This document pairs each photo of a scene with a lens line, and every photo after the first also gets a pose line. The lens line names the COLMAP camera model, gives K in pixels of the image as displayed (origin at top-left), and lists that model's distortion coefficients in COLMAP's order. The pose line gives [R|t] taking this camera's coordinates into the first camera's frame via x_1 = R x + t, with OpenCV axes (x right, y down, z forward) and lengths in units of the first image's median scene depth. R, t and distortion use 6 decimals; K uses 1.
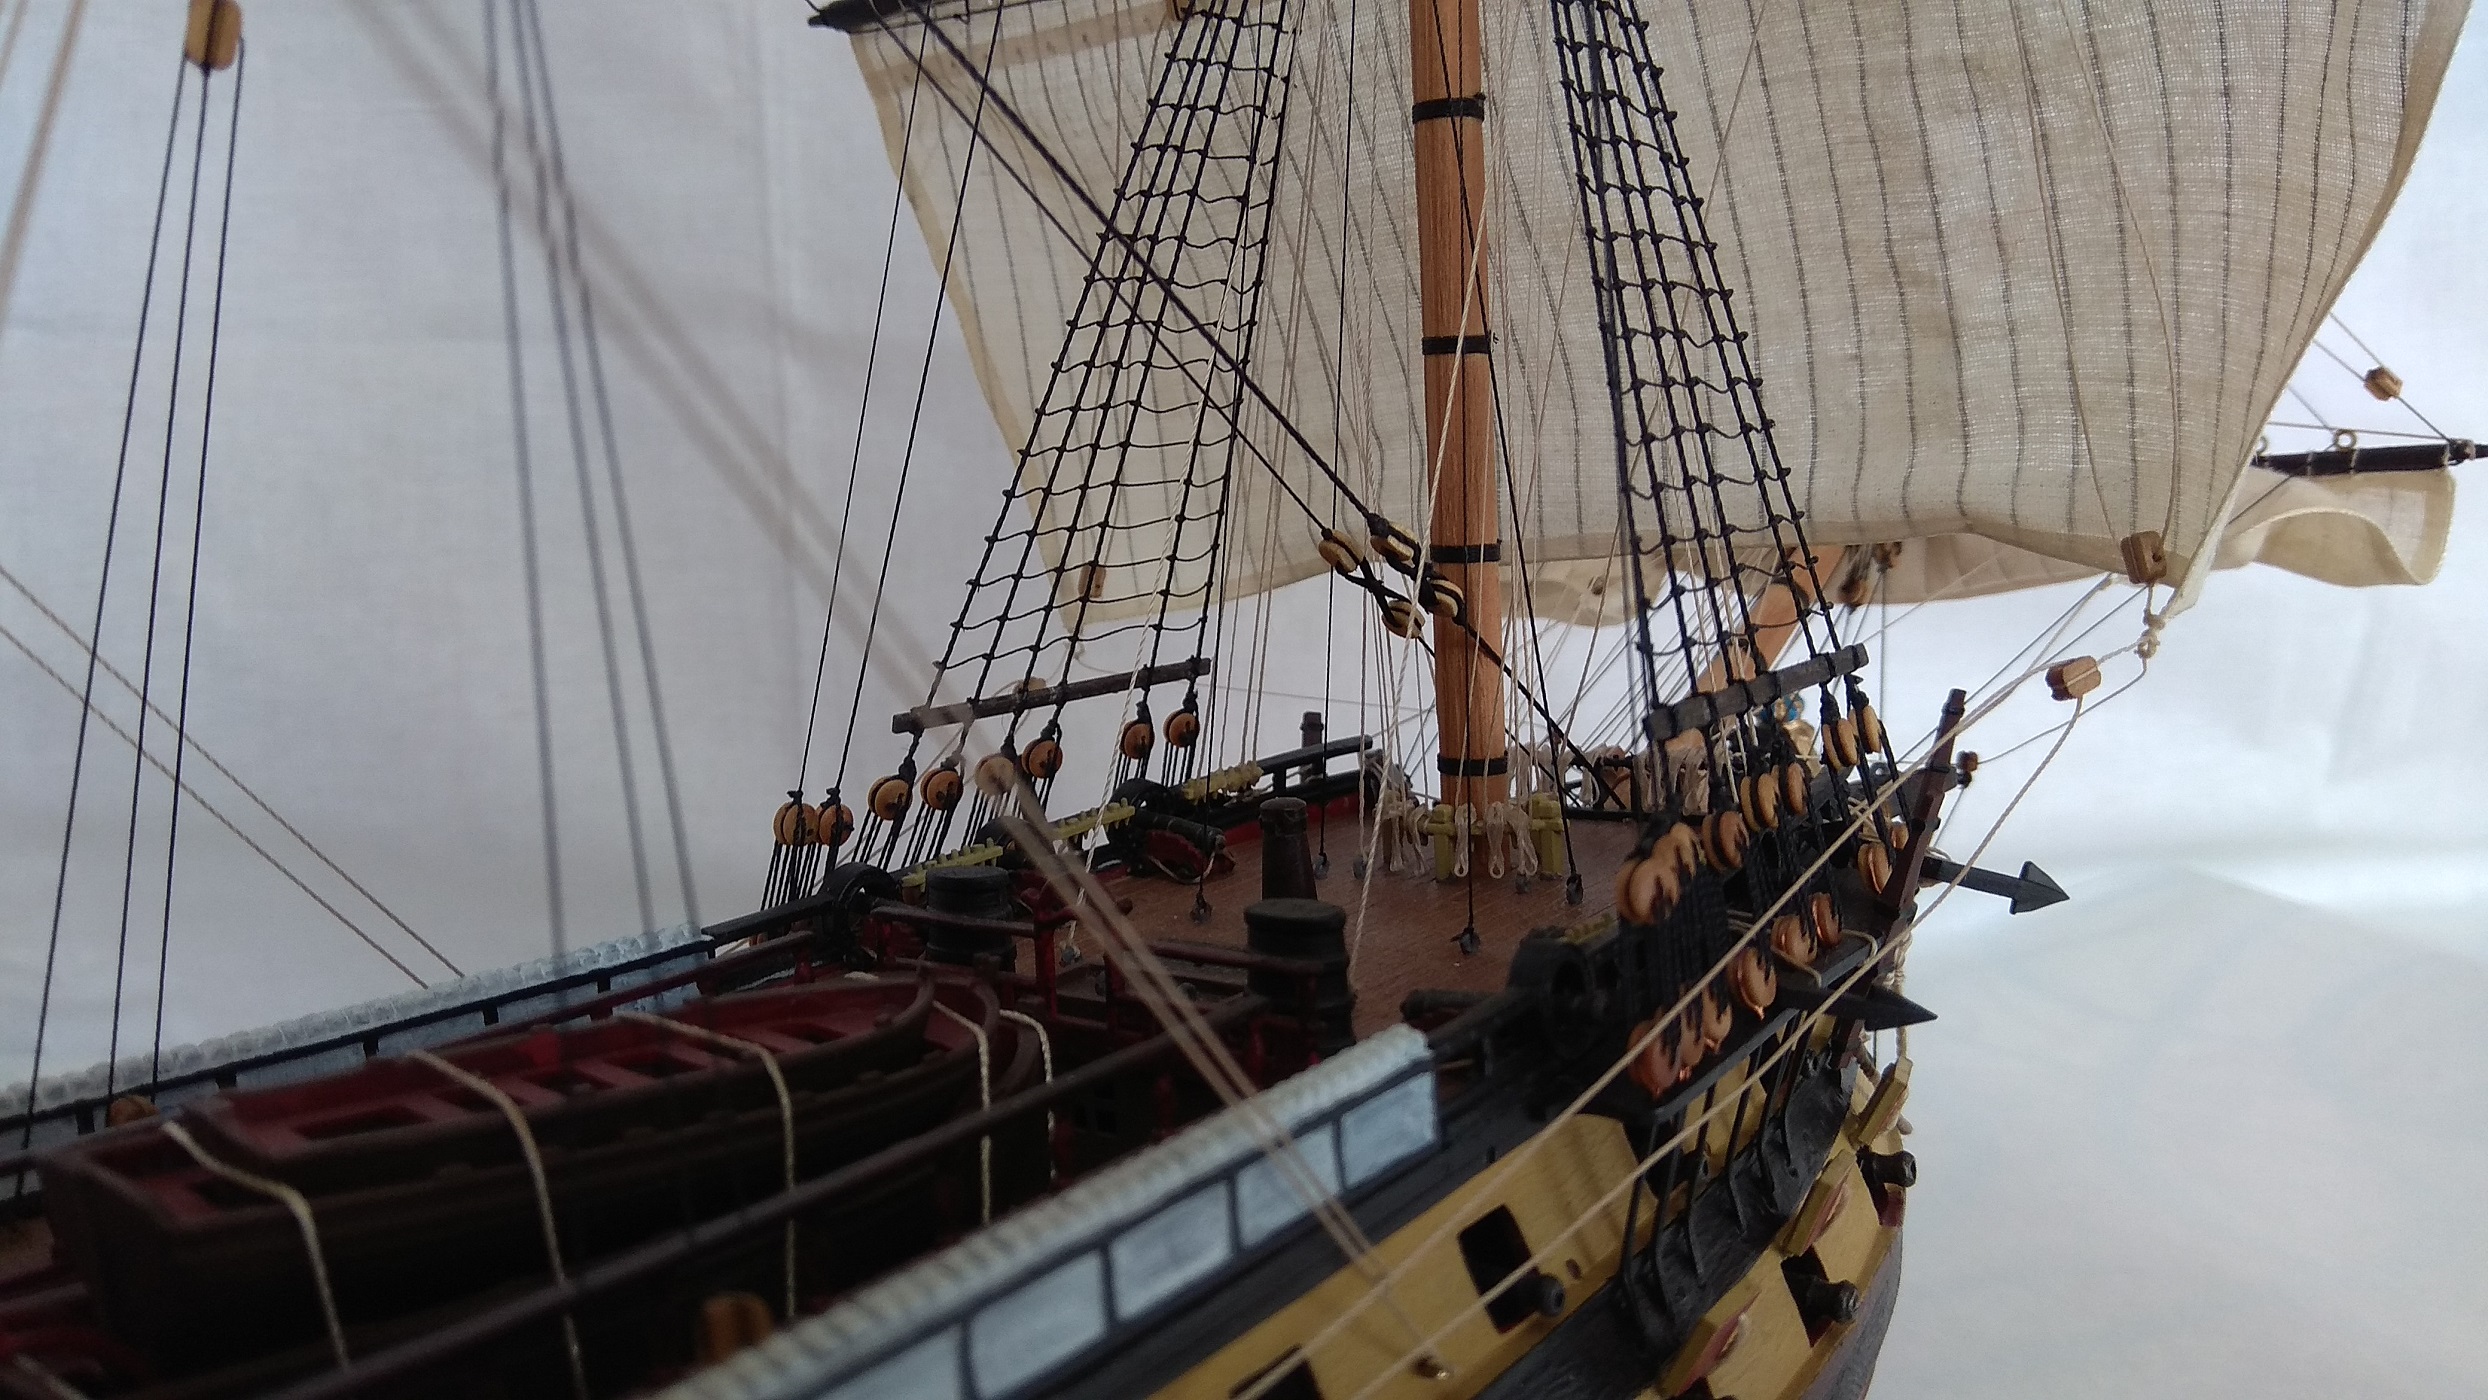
lens RADIAL K [[1983.5, 0, 1251.6], [0, 1983.5, 708.0], [0, 0, 1]] dist [0.058024, -0.133143]
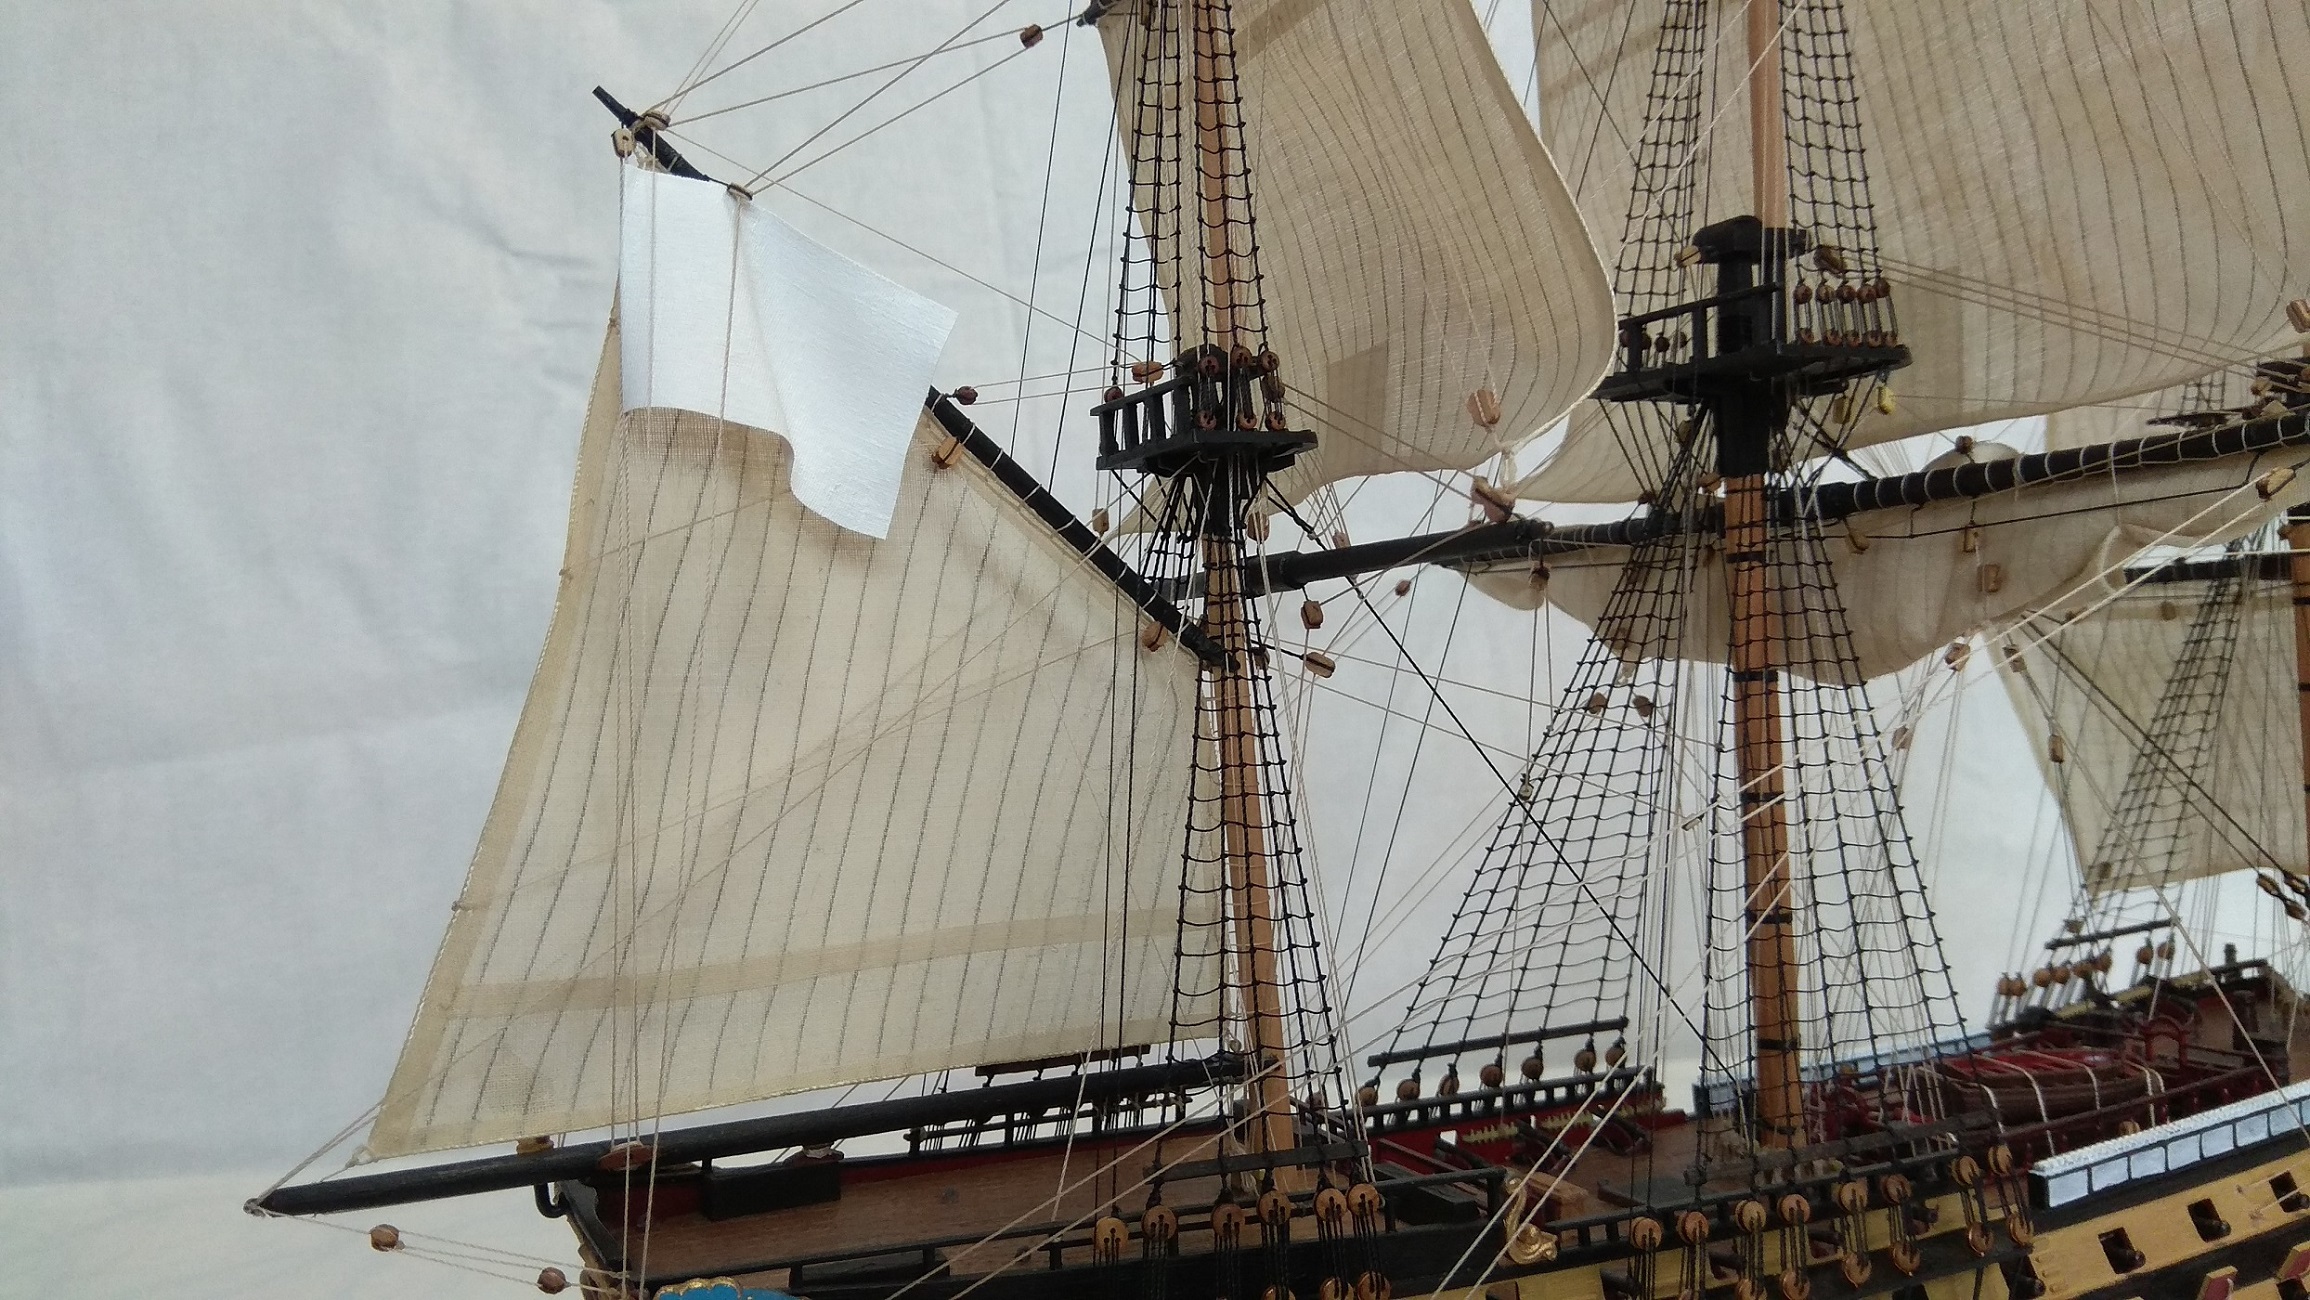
lens RADIAL K [[1841.6, 0, 1088.5], [0, 1841.6, 629.0], [0, 0, 1]] dist [0.058024, -0.133143]
pose [[0.901674, 0.001206, -0.432414, -0.262838], [-0.050188, 0.993530, -0.101882, -0.086551], [0.429493, 0.113566, 0.895901, -1.522543]]
